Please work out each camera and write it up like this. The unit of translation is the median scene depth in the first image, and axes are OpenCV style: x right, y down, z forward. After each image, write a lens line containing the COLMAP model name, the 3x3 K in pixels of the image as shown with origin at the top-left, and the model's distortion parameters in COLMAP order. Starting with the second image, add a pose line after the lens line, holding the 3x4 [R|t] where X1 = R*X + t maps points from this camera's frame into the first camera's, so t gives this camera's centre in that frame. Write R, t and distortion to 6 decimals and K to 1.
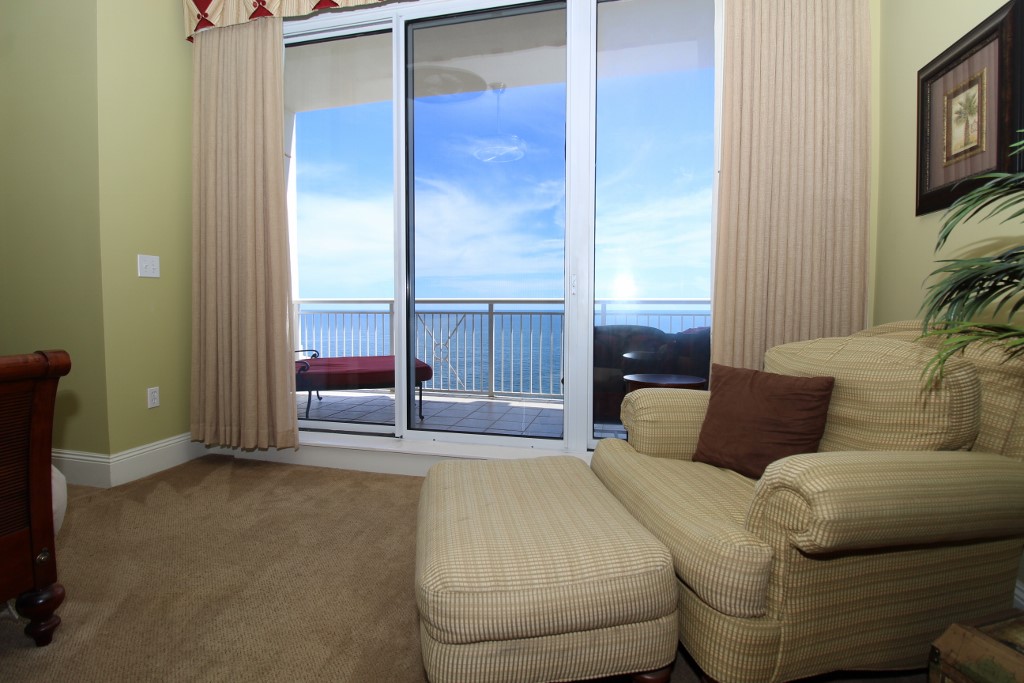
lens RADIAL K [[460.7, 0, 512.3], [0, 460.7, 311.0], [0, 0, 1]] dist [0.000784, -0.000207]
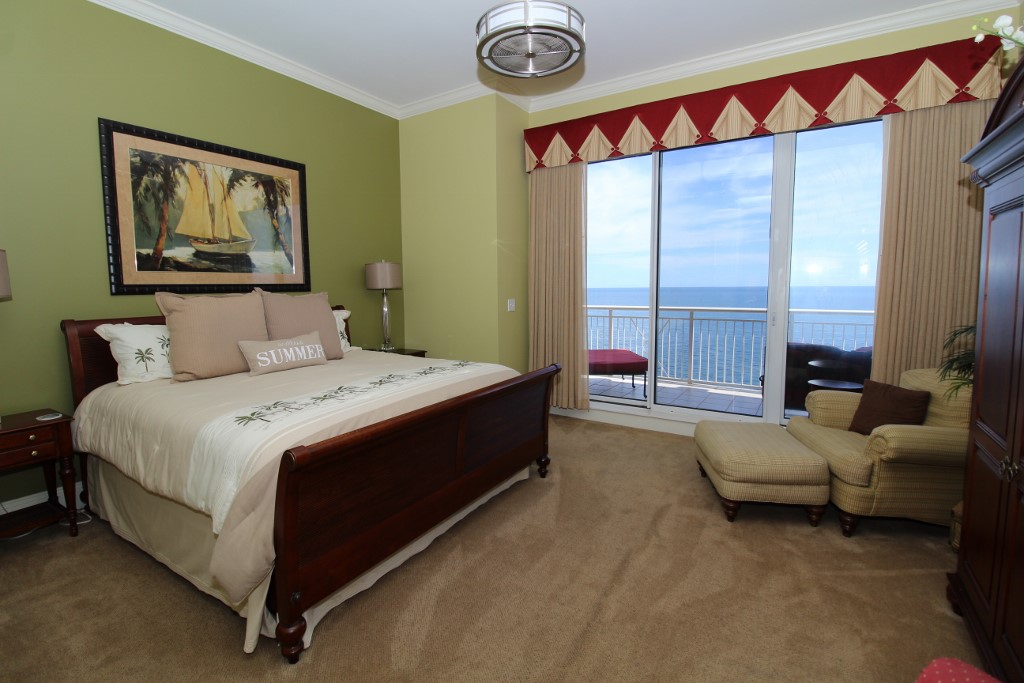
lens RADIAL K [[461.2, 0, 523.4], [0, 461.2, 322.7], [0, 0, 1]] dist [0.001636, -0.013309]
pose [[0.948844, 0.015195, -0.315380, -0.222653], [0.007293, 0.997520, 0.070004, -0.202565], [0.315662, -0.068723, 0.946380, -0.927355]]
